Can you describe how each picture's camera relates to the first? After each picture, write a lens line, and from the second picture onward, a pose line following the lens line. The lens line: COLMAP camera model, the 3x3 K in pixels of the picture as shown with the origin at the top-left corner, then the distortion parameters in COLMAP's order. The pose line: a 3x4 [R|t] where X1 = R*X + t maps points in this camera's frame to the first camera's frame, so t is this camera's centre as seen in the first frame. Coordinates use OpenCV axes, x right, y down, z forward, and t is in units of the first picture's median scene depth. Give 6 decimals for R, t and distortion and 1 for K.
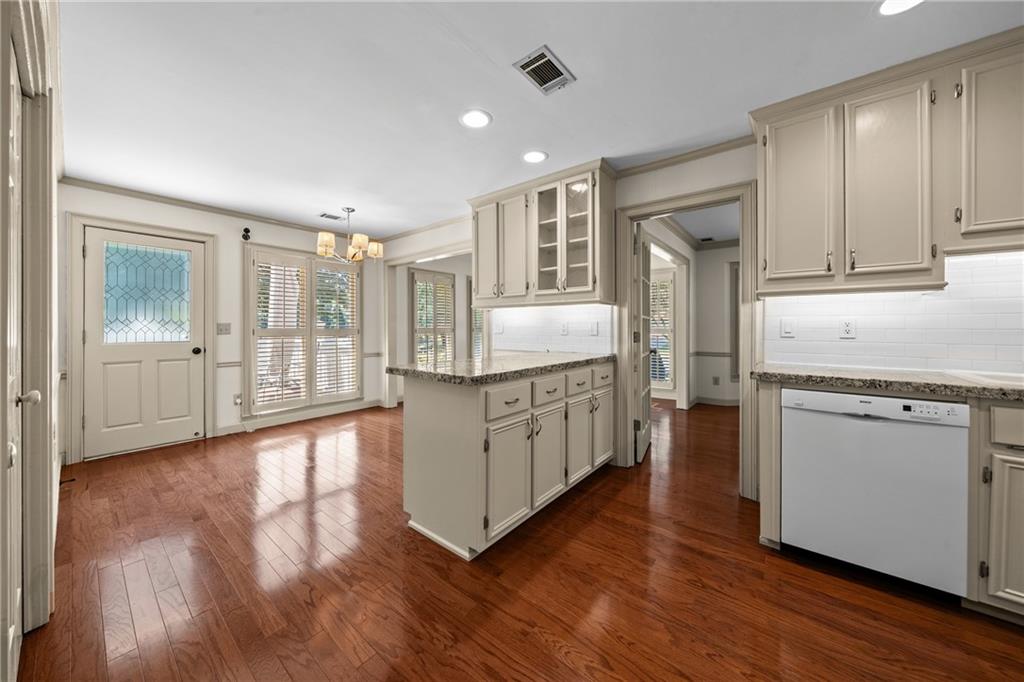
lens RADIAL K [[354.5, 0, 509.3], [0, 354.5, 326.6], [0, 0, 1]] dist [-0.001990, -0.000421]
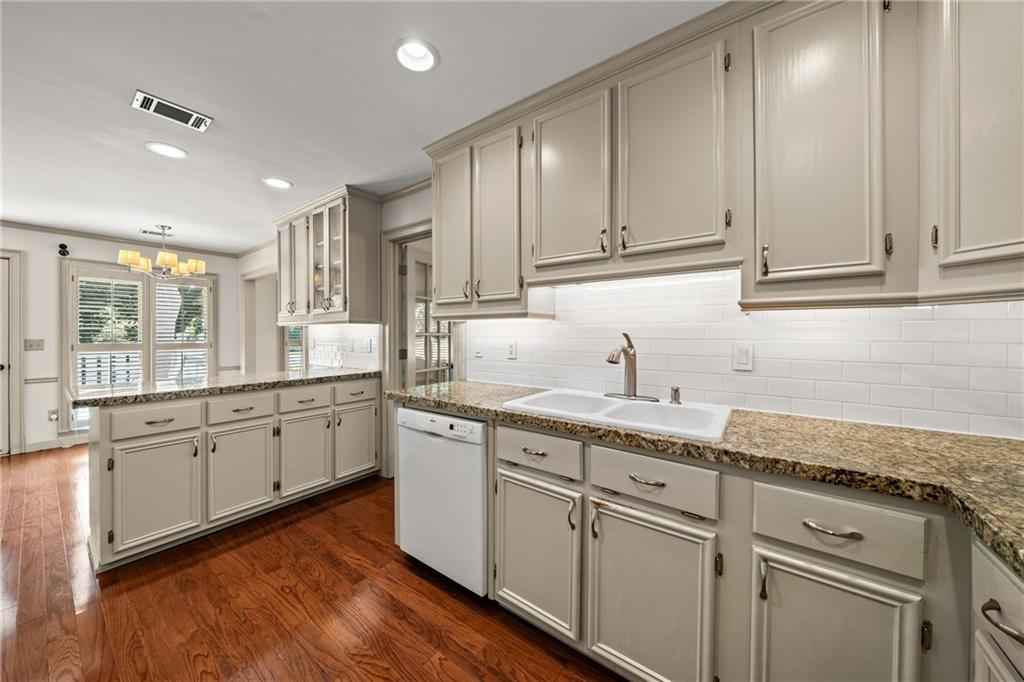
lens RADIAL K [[349.7, 0, 506.1], [0, 349.7, 334.9], [0, 0, 1]] dist [-0.002745, -0.000267]
pose [[0.999041, -0.000879, 0.043775, 0.545390], [0.000791, 0.999998, 0.002036, -0.025928], [-0.043777, -0.002000, 0.999039, -0.044019]]
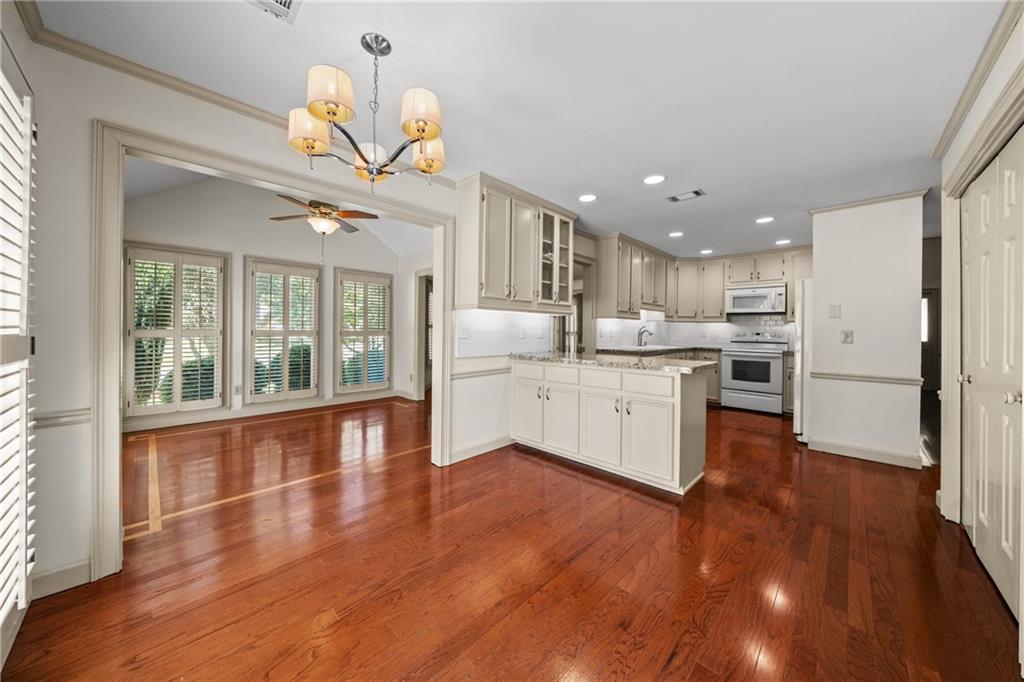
lens RADIAL K [[352.8, 0, 508.0], [0, 352.8, 329.6], [0, 0, 1]] dist [-0.006062, -0.000106]
pose [[0.094180, 0.001976, 0.995553, -0.938724], [-0.010885, 0.999940, -0.000955, -0.003323], [-0.995496, -0.010747, 0.094196, 0.904531]]
